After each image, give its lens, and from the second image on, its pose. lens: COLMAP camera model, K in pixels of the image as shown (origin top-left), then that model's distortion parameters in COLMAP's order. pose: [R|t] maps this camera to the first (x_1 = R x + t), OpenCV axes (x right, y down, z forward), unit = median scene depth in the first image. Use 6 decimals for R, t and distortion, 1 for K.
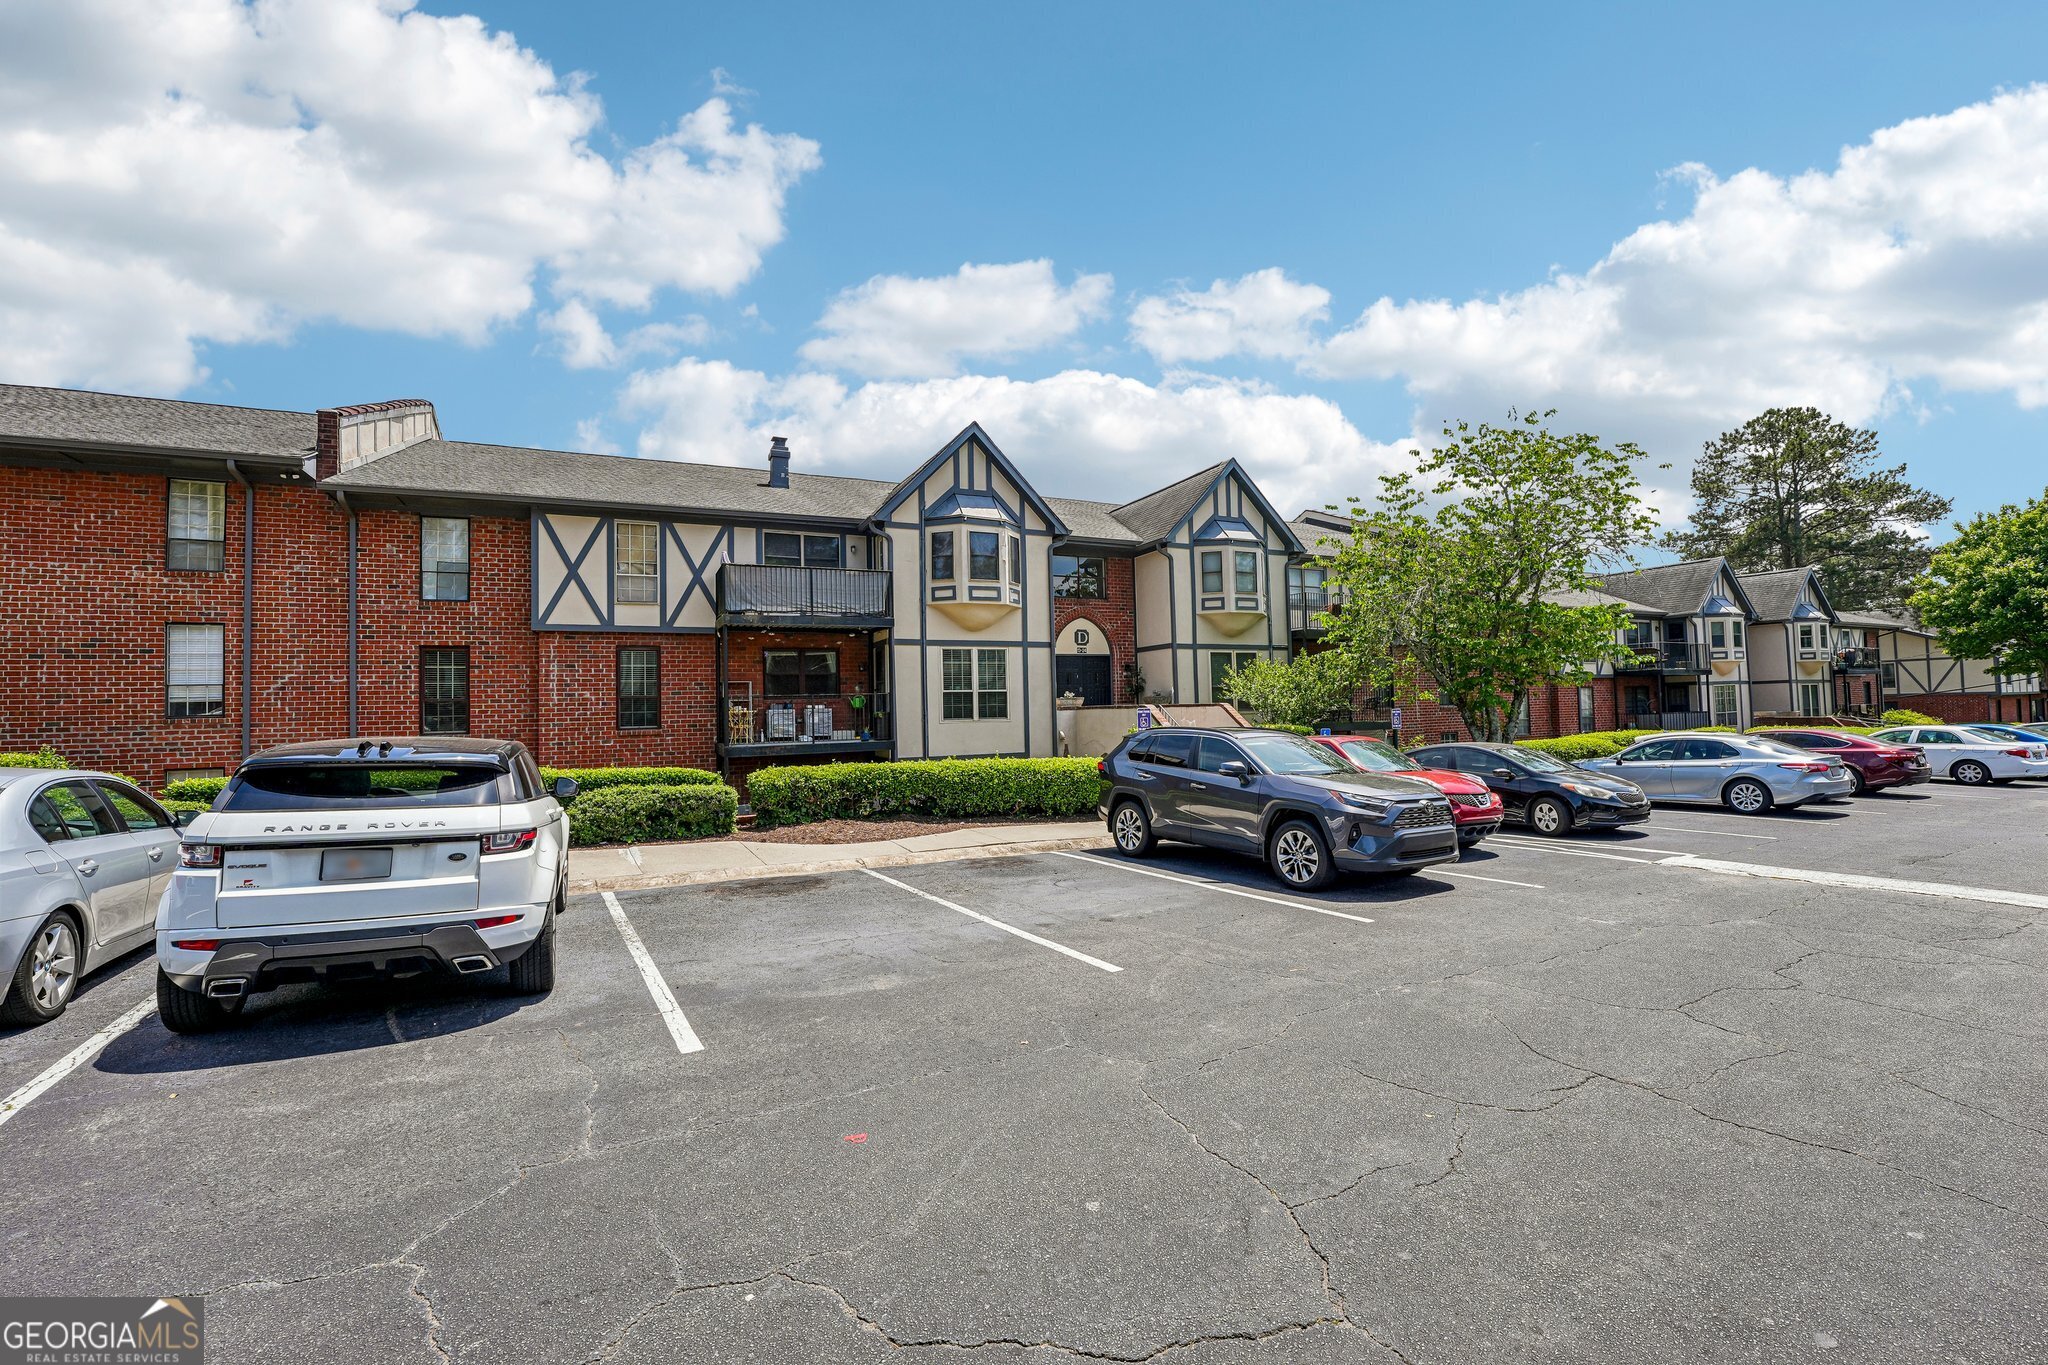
lens RADIAL K [[865.6, 0, 1001.6], [0, 865.6, 680.9], [0, 0, 1]] dist [-0.022482, 0.000072]
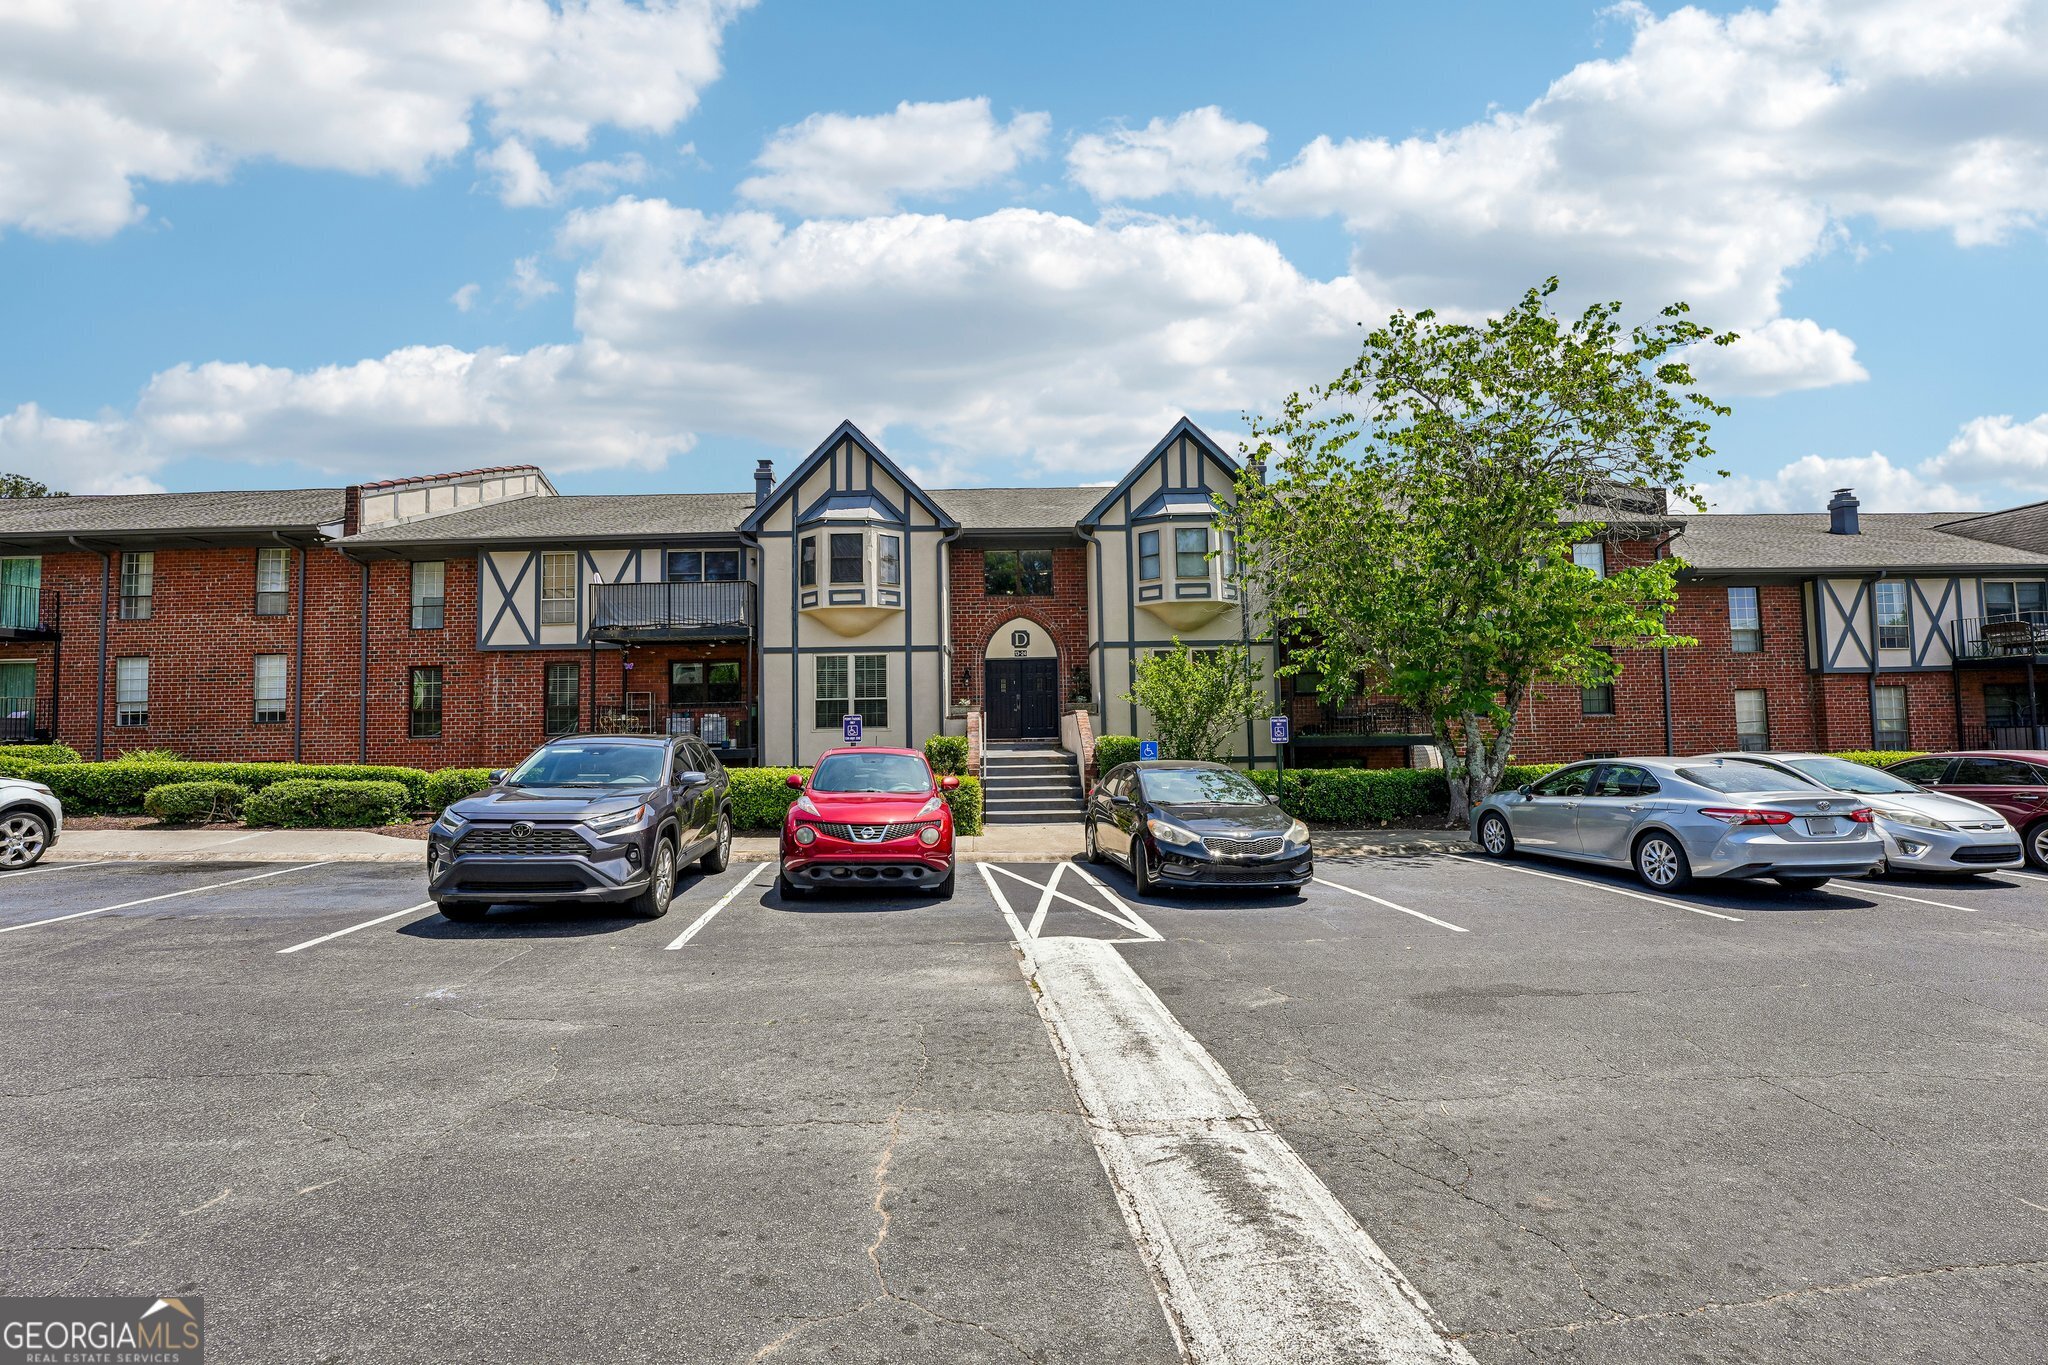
lens RADIAL K [[865.6, 0, 1018.8], [0, 865.6, 700.8], [0, 0, 1]] dist [-0.022482, 0.000072]
pose [[0.908972, -0.008420, -0.416771, 0.556774], [0.012432, 0.999899, 0.006915, 0.010143], [0.416671, -0.011467, 0.908985, 0.203595]]
